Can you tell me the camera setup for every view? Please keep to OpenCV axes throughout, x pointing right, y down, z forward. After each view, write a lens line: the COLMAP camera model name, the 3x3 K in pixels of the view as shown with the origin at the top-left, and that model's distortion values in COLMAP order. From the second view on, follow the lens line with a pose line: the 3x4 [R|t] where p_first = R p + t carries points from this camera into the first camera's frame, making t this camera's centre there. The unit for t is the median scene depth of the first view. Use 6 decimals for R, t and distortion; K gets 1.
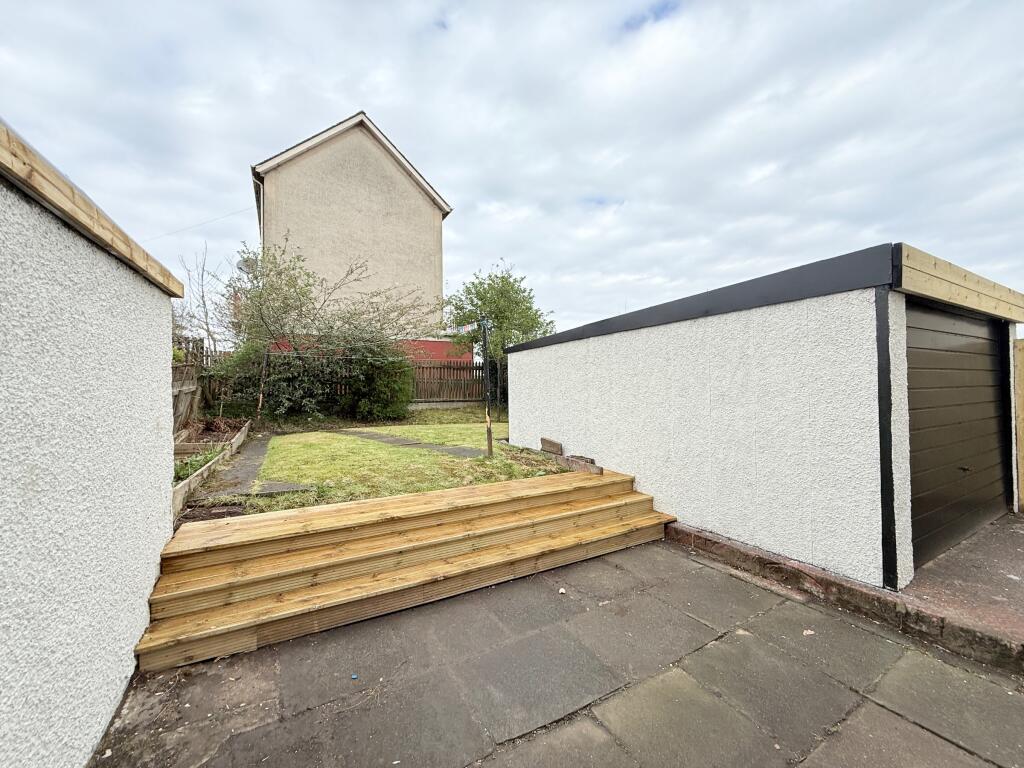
lens RADIAL K [[404.2, 0, 512.0], [0, 404.2, 384.0], [0, 0, 1]] dist [0.000385, -0.000138]
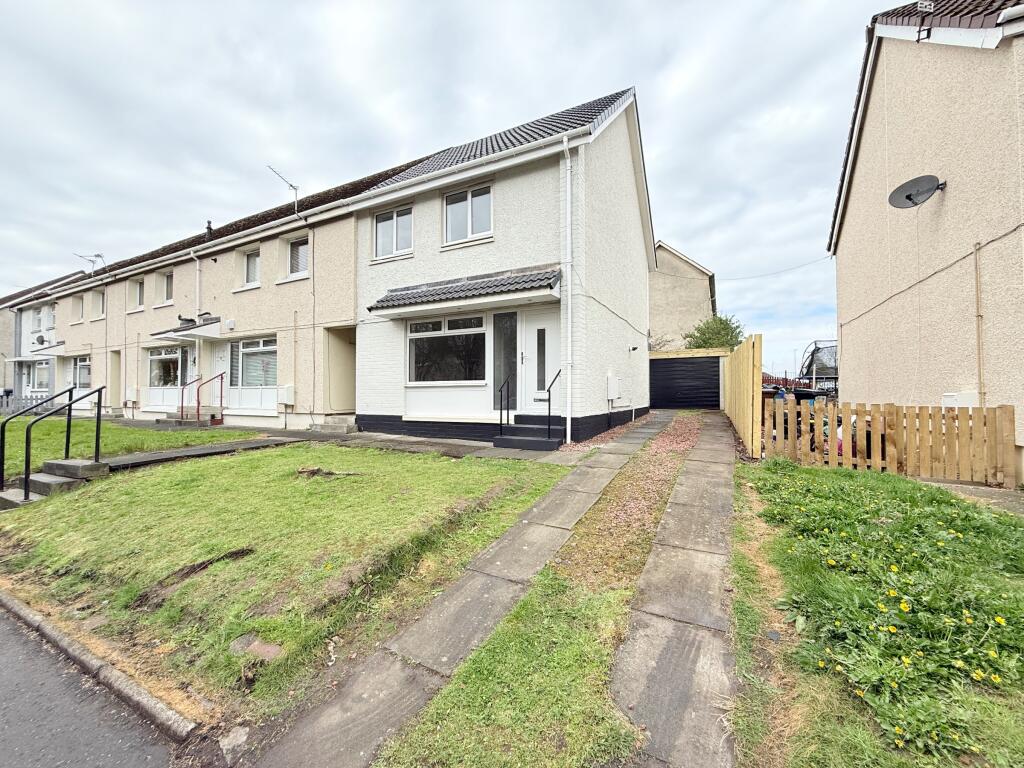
lens RADIAL K [[404.2, 0, 512.0], [0, 404.2, 384.0], [0, 0, 1]] dist [0.000385, -0.000138]
pose [[0.550299, -0.003803, -0.834959, 3.790689], [0.003918, 0.999990, -0.001973, 0.123115], [0.834958, -0.002185, 0.550309, -2.976552]]
